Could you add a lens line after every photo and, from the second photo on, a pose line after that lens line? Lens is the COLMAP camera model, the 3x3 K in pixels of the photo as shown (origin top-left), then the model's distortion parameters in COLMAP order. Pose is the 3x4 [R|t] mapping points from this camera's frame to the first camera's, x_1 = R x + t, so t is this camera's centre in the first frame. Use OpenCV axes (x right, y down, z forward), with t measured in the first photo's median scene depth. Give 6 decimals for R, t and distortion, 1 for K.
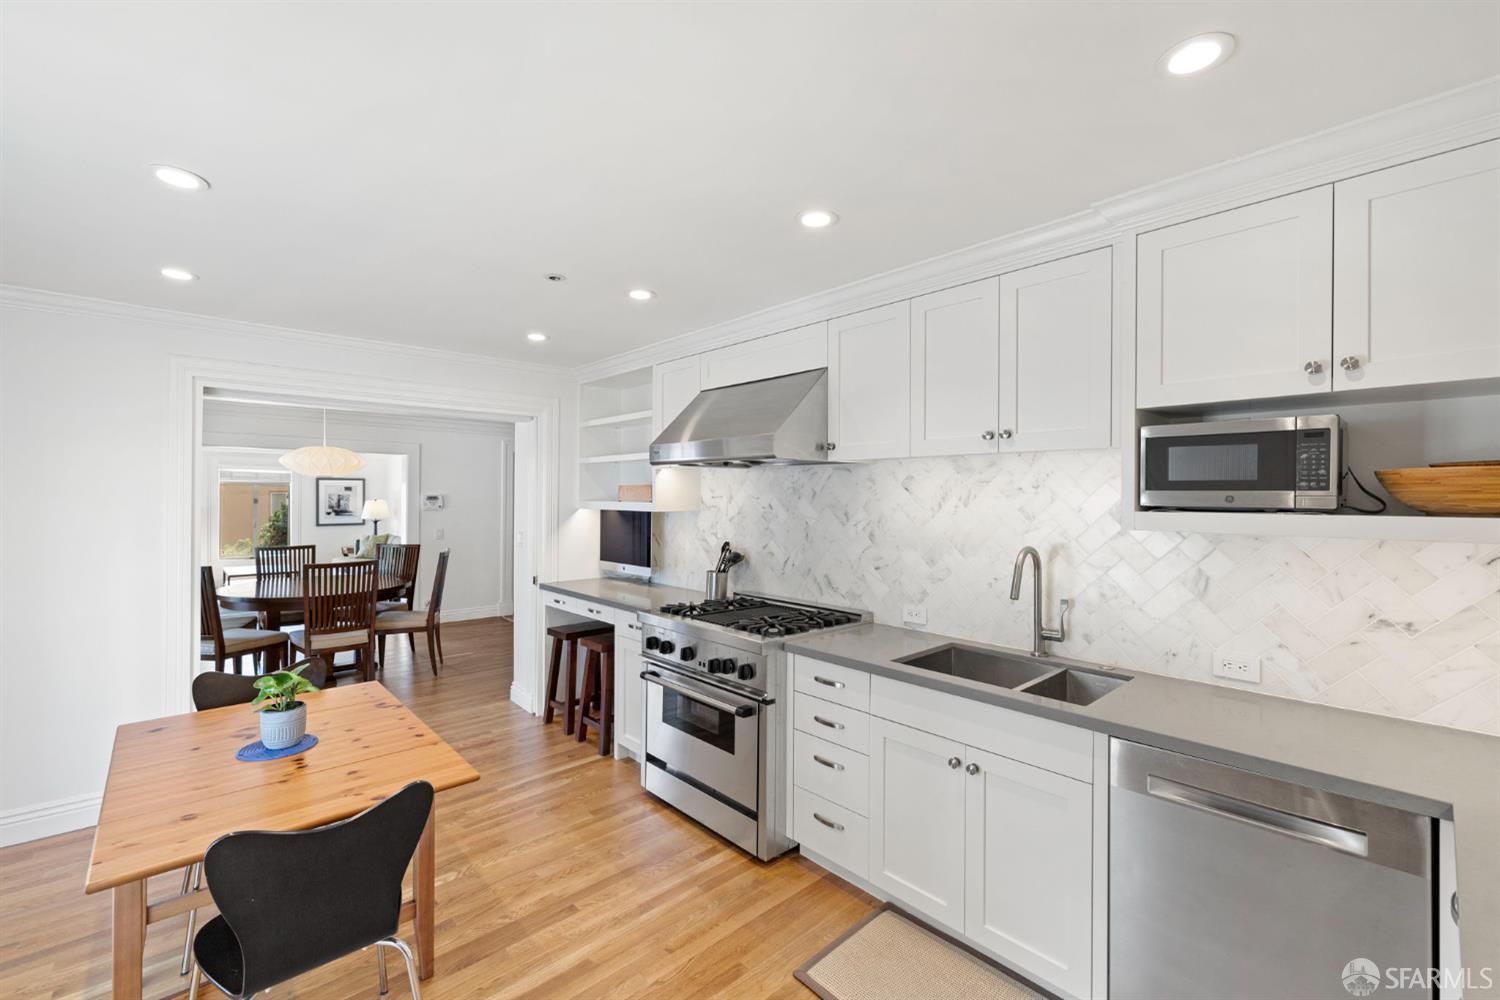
lens RADIAL K [[626.2, 0, 754.6], [0, 626.2, 494.6], [0, 0, 1]] dist [0.000525, 0.000099]
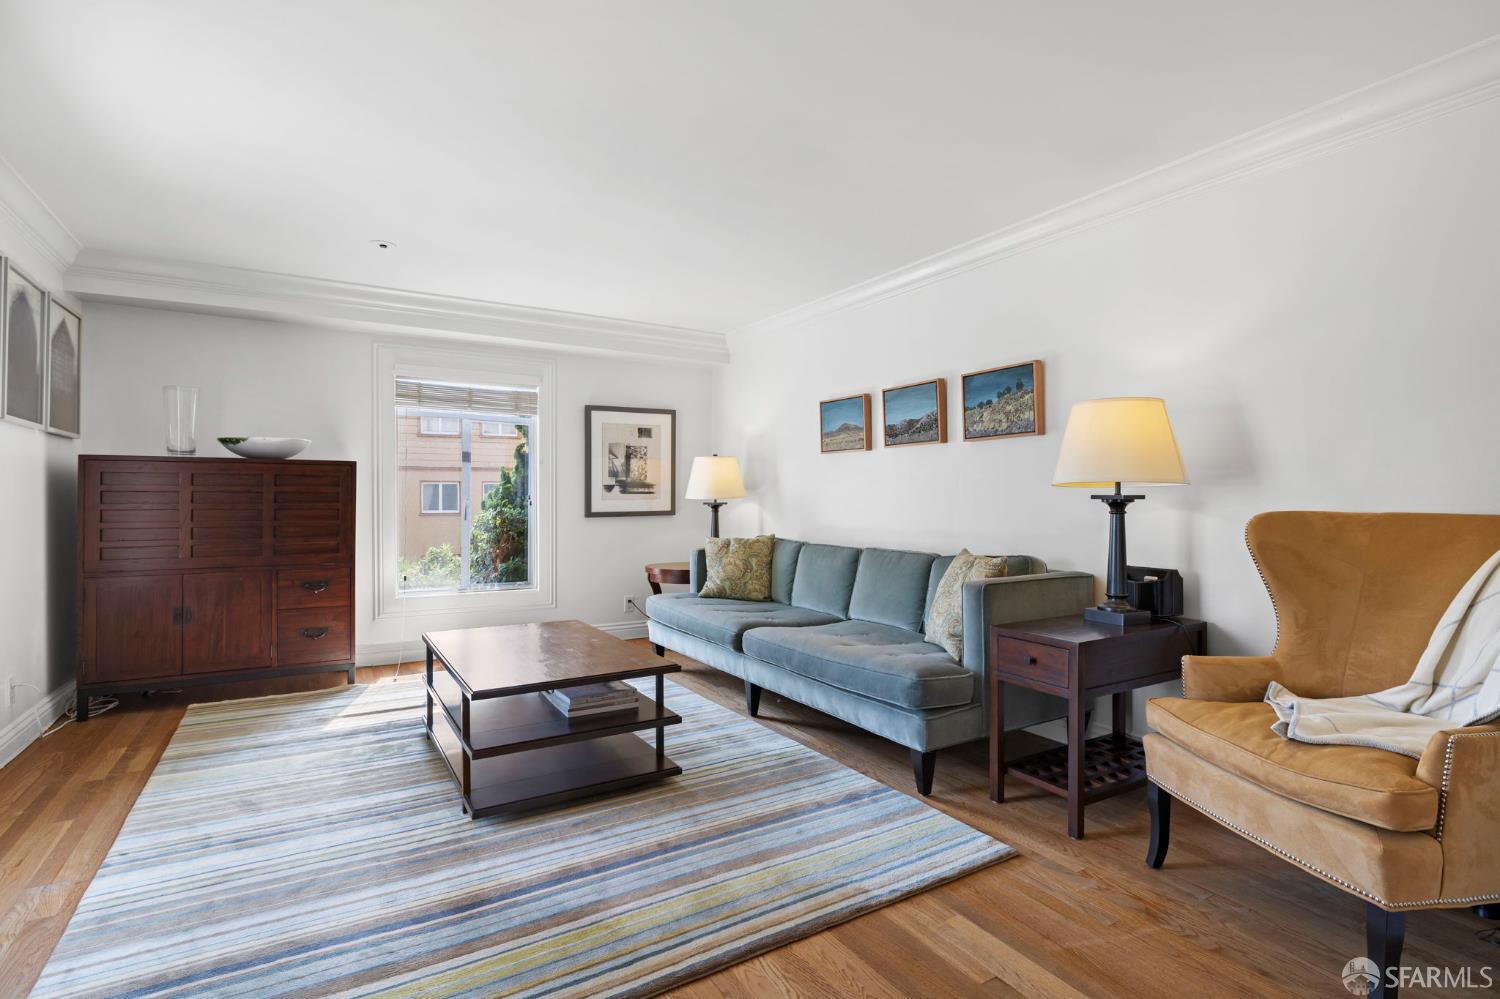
lens RADIAL K [[704.7, 0, 750.0], [0, 704.7, 499.5], [0, 0, 1]] dist [-0.010936, 0.000275]
pose [[0.981175, -0.004127, -0.193078, -1.559072], [0.005657, 0.999957, 0.007375, 0.110858], [0.193040, -0.008328, 0.981156, 1.717136]]
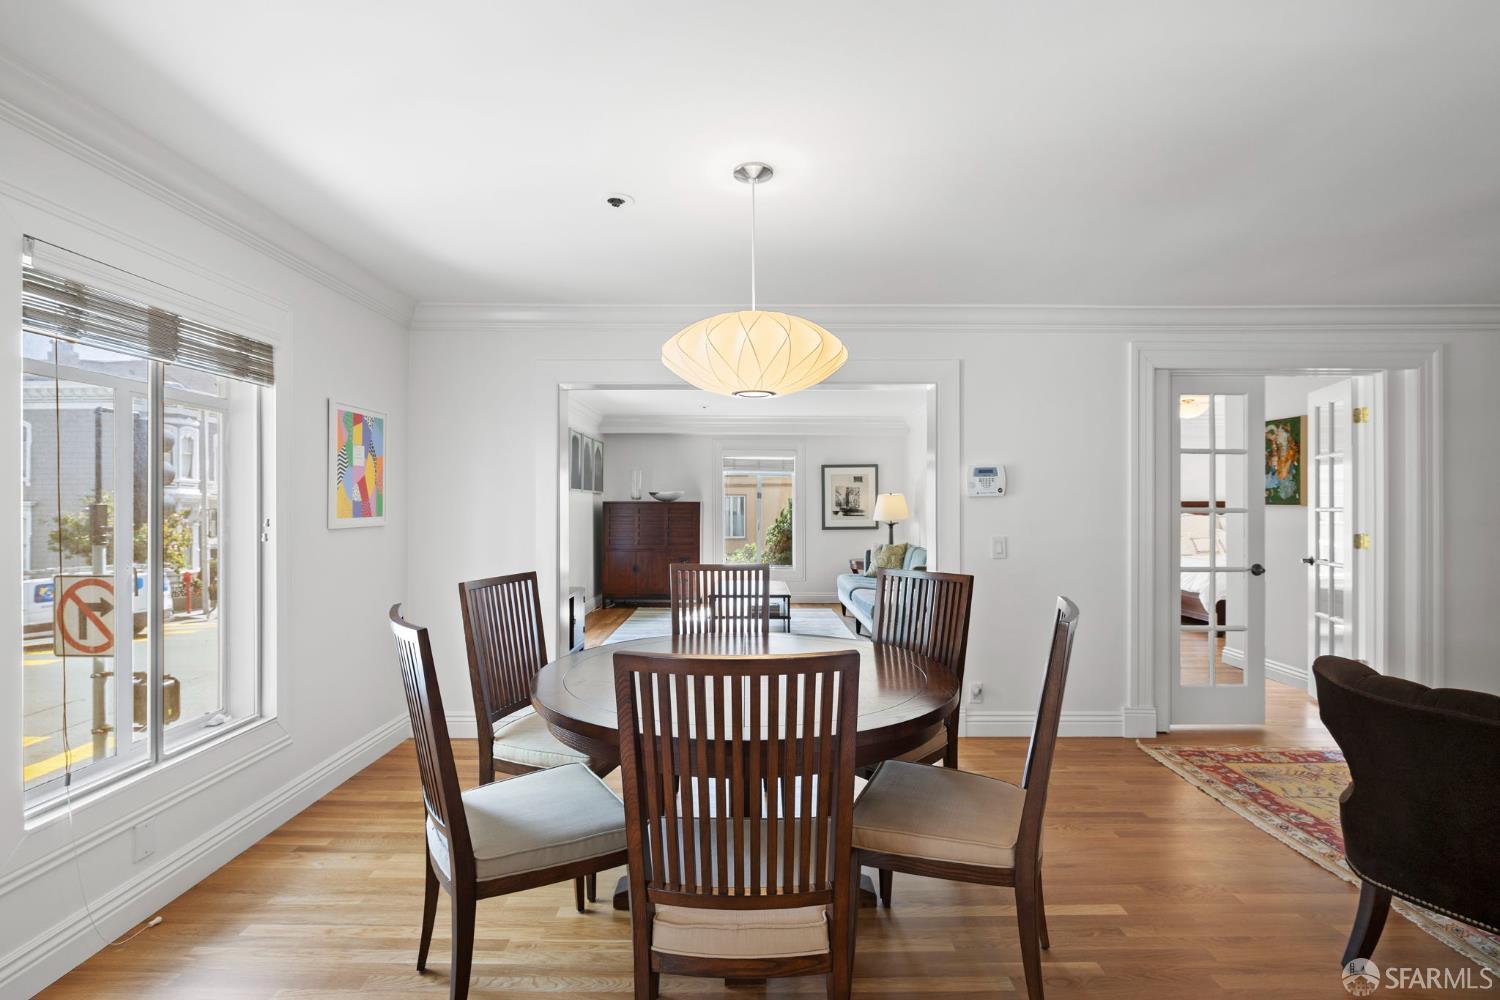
lens RADIAL K [[704.7, 0, 750.0], [0, 704.7, 500.0], [0, 0, 1]] dist [-0.010936, 0.000275]
pose [[0.729706, -0.009645, -0.683693, -0.594119], [0.007977, 0.999953, -0.005593, 0.059830], [0.683714, -0.001373, 0.729749, 1.036382]]
